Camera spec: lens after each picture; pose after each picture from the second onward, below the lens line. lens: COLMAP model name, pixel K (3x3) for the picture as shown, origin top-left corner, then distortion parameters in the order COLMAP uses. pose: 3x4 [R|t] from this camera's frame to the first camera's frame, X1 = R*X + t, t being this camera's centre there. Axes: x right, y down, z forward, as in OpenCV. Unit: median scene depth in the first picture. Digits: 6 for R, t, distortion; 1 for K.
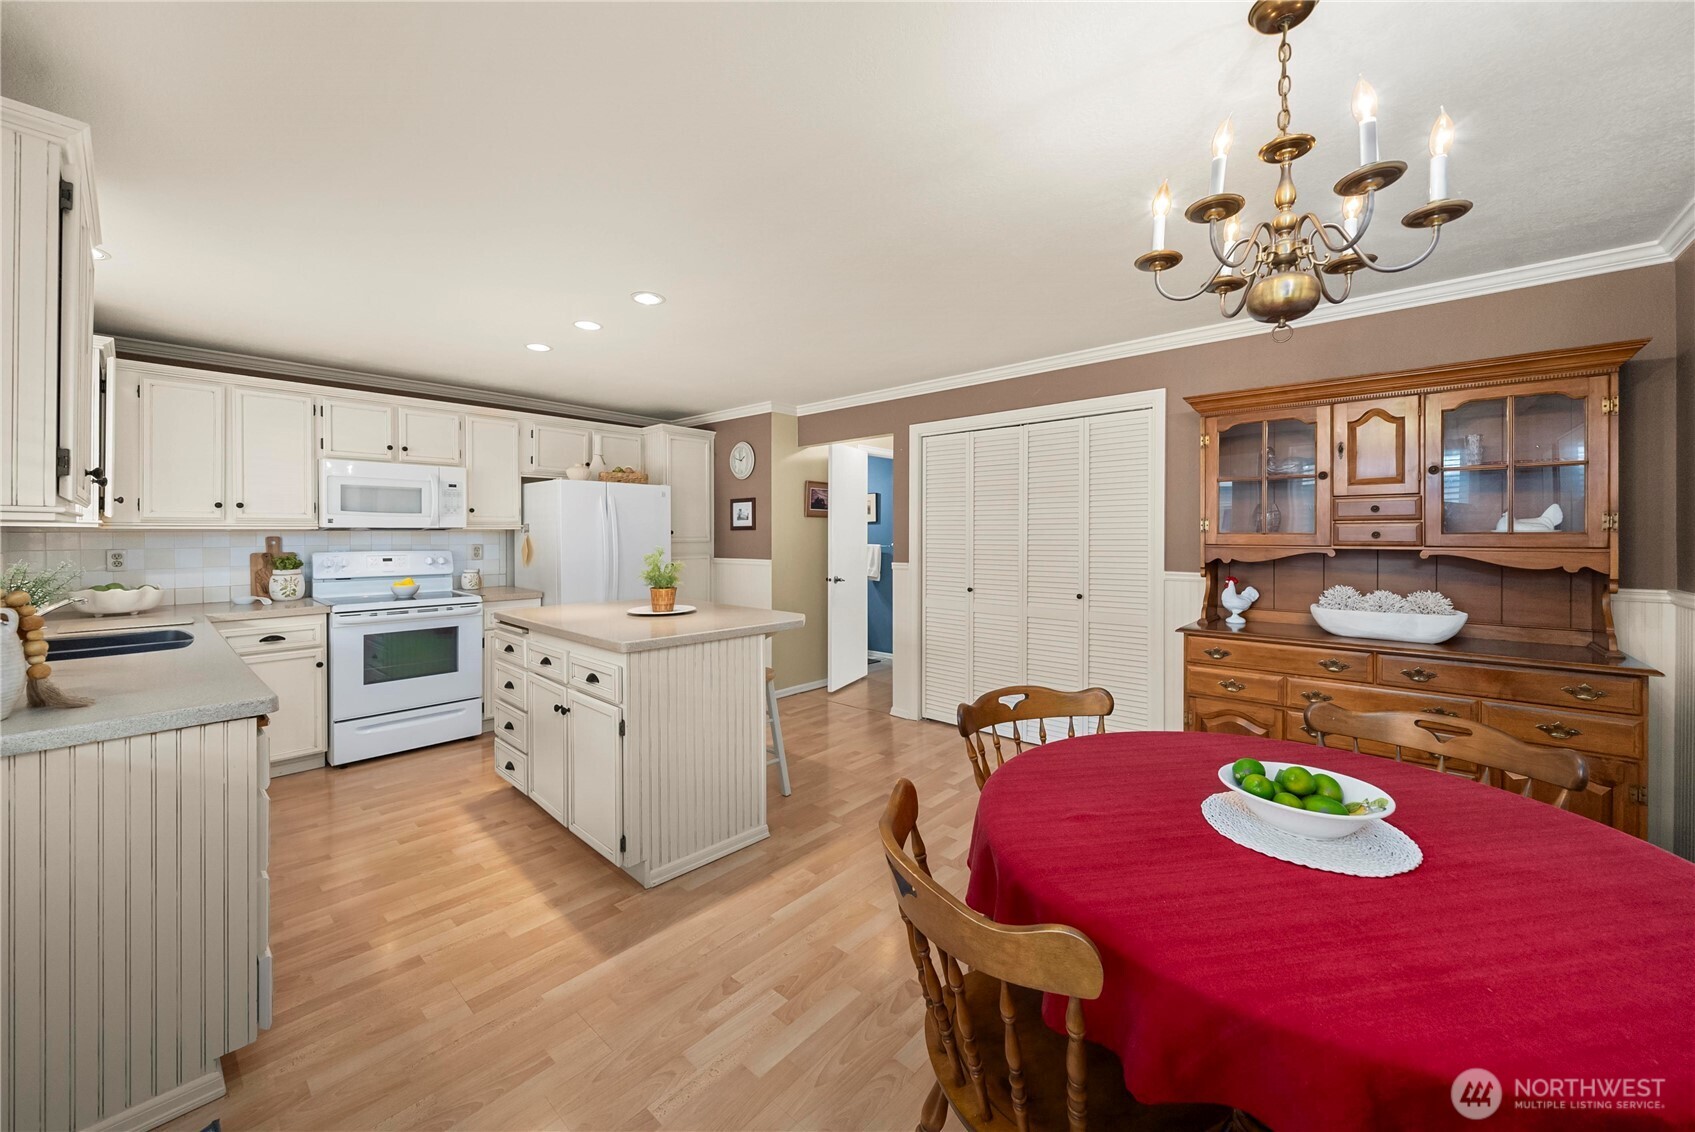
lens RADIAL K [[640.0, 0, 842.3], [0, 640.0, 535.3], [0, 0, 1]] dist [-0.001259, 0.000114]
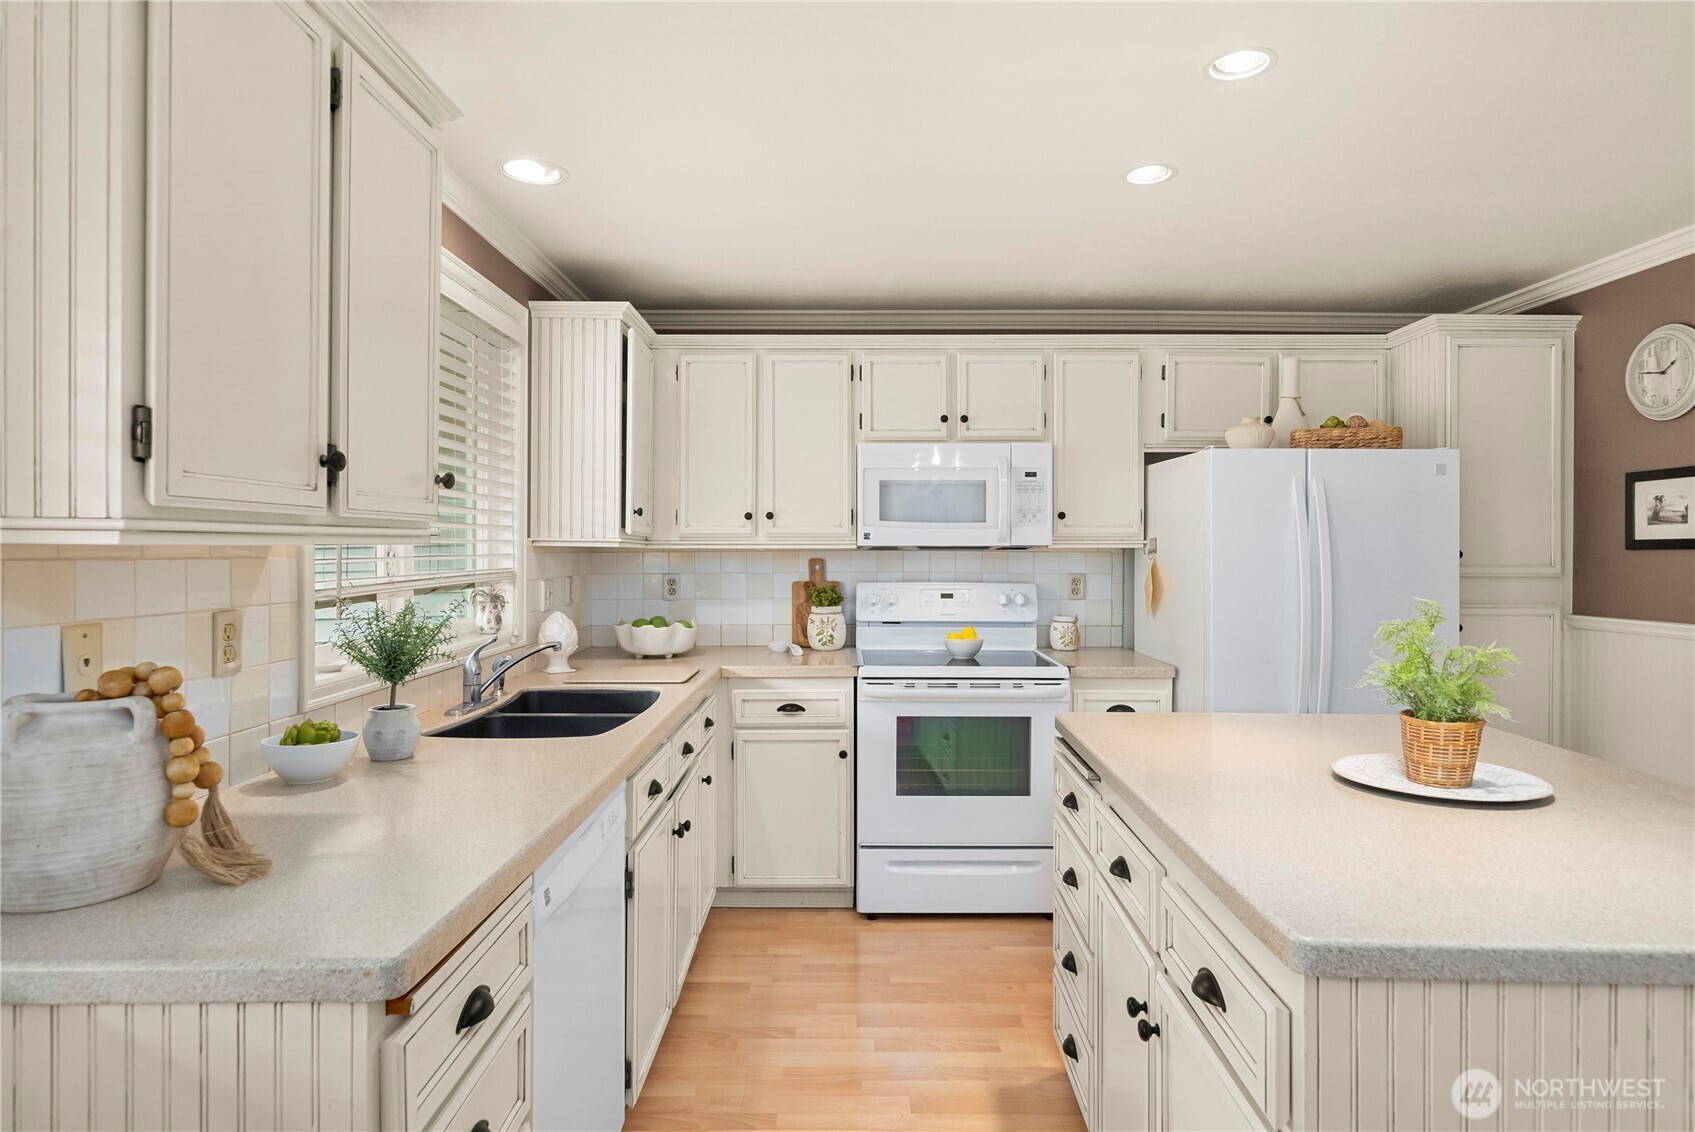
lens RADIAL K [[933.2, 0, 847.9], [0, 933.2, 554.8], [0, 0, 1]] dist [0.000376, -0.001857]
pose [[0.671915, 0.006191, -0.740603, -0.094163], [-0.003968, 0.999981, 0.004759, -0.007537], [0.740618, -0.000259, 0.671926, 0.325103]]
